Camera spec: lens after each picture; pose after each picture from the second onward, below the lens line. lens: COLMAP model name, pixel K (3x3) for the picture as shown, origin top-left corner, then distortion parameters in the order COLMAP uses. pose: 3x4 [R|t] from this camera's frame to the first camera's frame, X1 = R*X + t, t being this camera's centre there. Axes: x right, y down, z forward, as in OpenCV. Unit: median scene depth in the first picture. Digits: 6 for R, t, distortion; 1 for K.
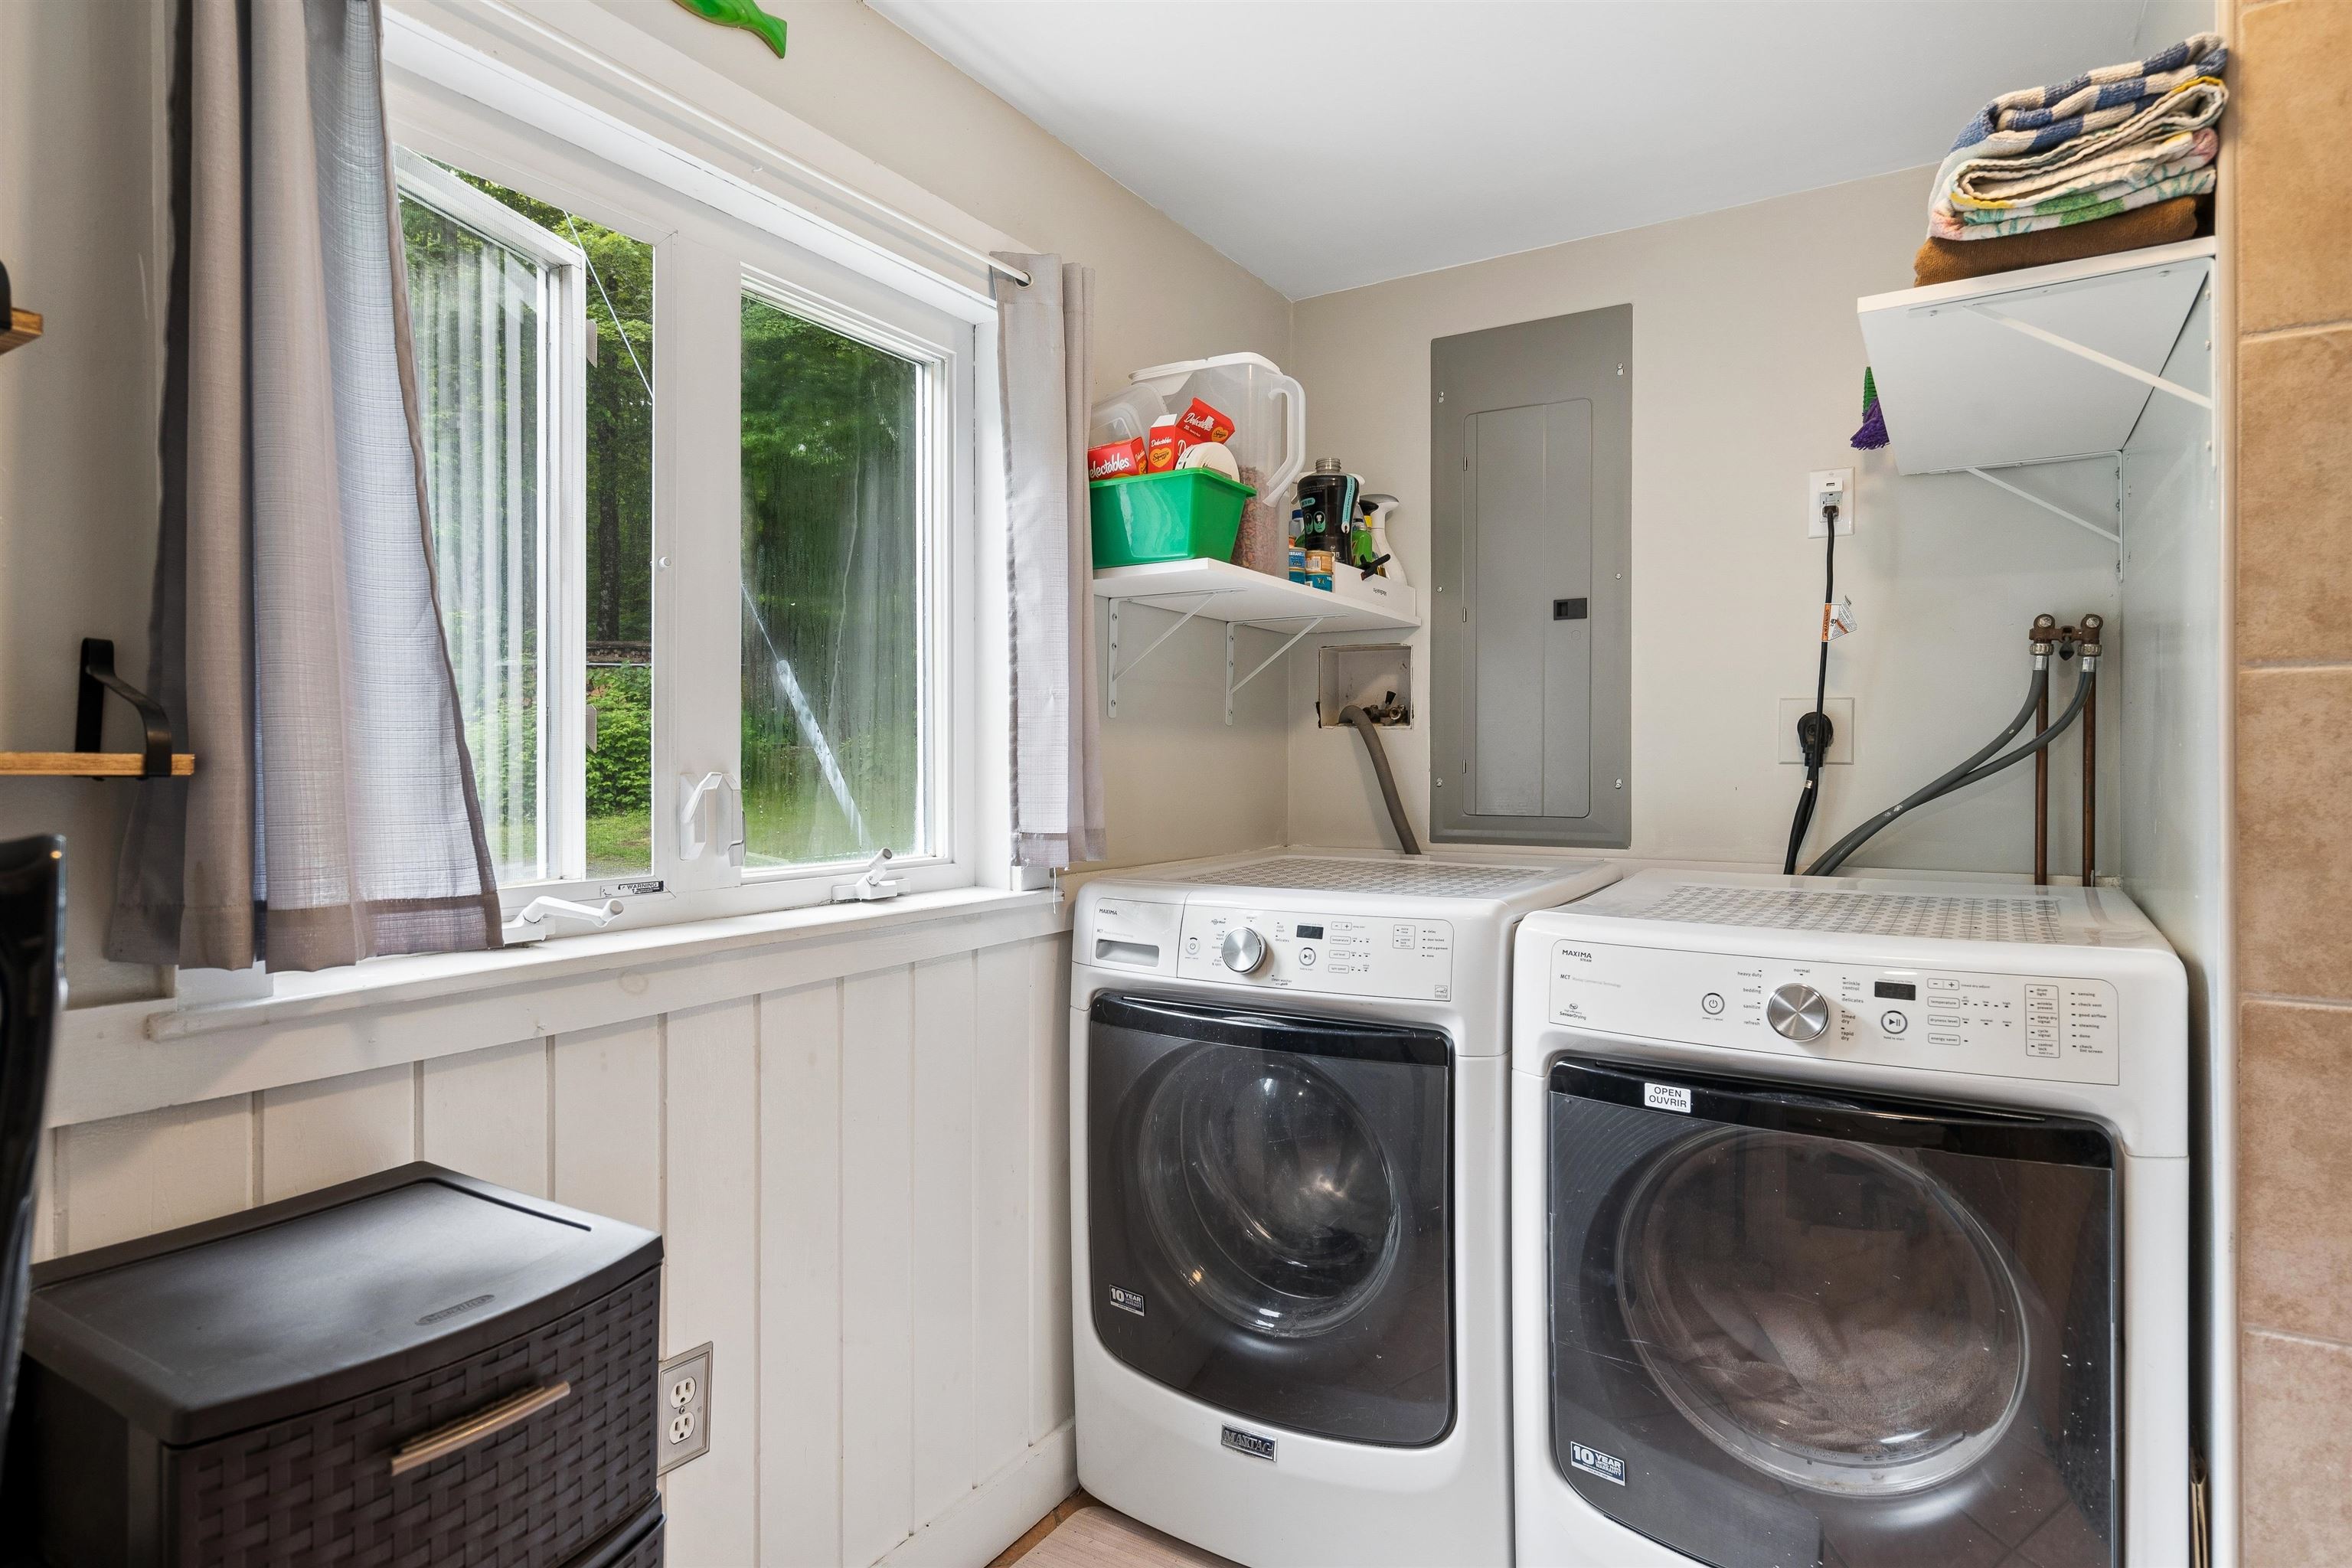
lens RADIAL K [[1293.1, 0, 1169.9], [0, 1293.1, 755.4], [0, 0, 1]] dist [0.001080, 0.000604]
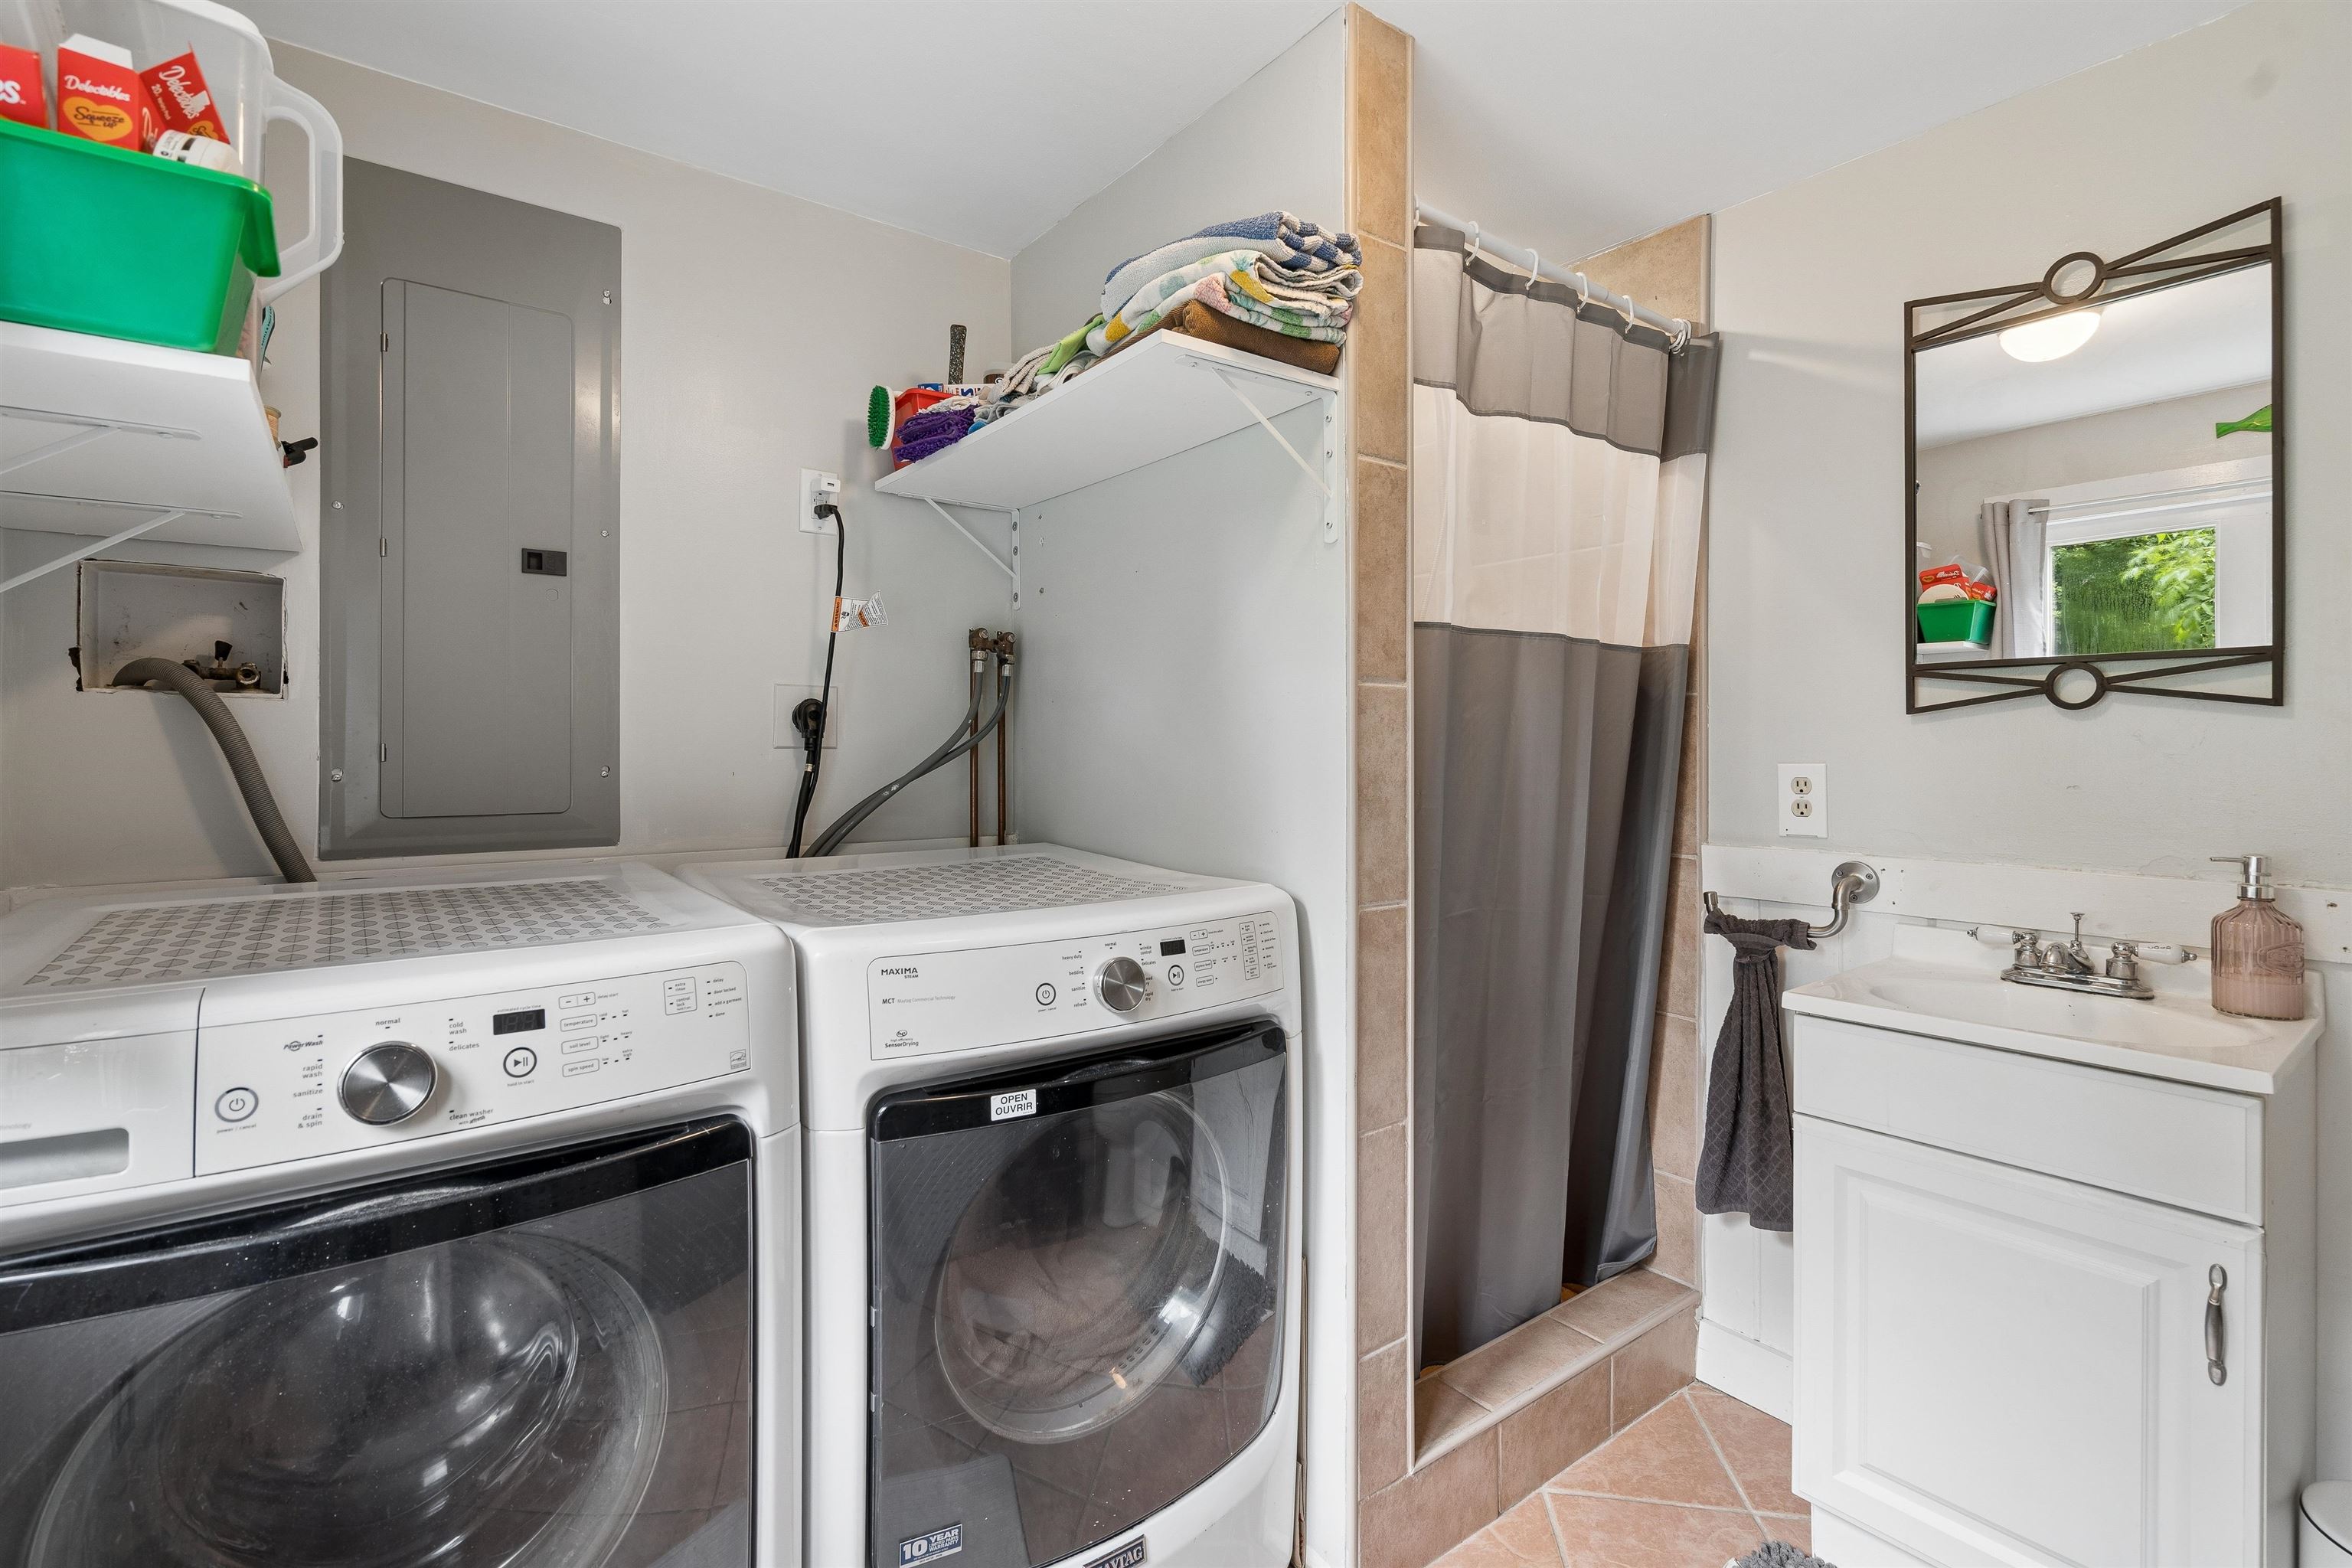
lens RADIAL K [[1079.7, 0, 1171.5], [0, 1079.7, 741.8], [0, 0, 1]] dist [-0.004374, 0.001271]
pose [[0.362339, 0.004367, 0.932036, -0.262203], [-0.004563, 0.999985, -0.002911, 0.002781], [-0.932035, -0.003198, 0.362354, 0.526626]]
